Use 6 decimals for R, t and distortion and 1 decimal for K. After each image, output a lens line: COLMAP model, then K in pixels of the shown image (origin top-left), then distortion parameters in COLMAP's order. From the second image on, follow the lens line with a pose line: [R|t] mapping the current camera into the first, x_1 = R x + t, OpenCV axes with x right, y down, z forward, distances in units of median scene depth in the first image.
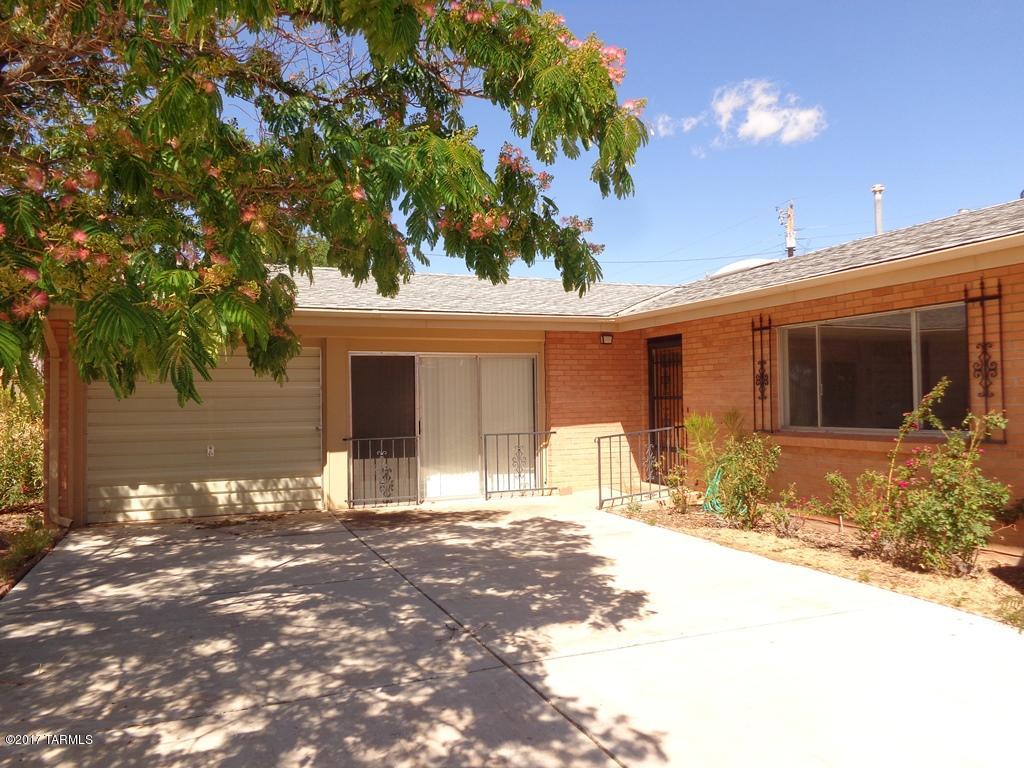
lens RADIAL K [[760.0, 0, 515.1], [0, 760.0, 381.2], [0, 0, 1]] dist [-0.008217, -0.002388]
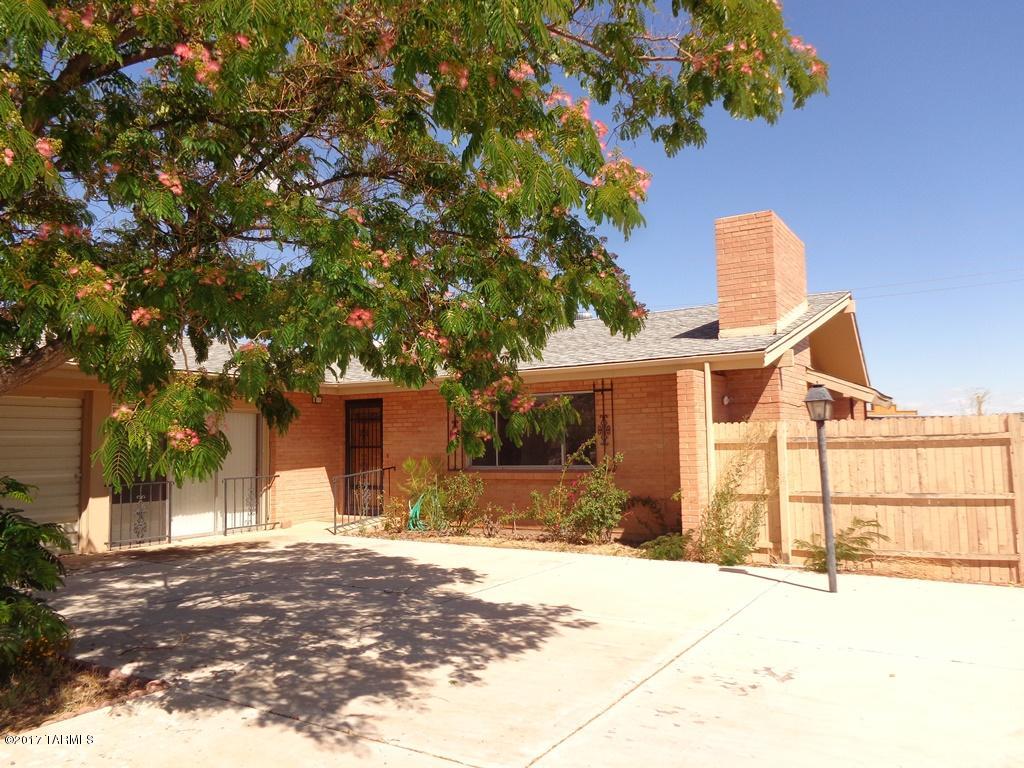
lens RADIAL K [[760.0, 0, 511.4], [0, 760.0, 384.0], [0, 0, 1]] dist [-0.008217, -0.002388]
pose [[0.811912, 0.047230, 0.581865, -0.387103], [-0.009564, 0.997664, -0.067636, -0.000043], [-0.583701, 0.049350, 0.810468, -0.211384]]
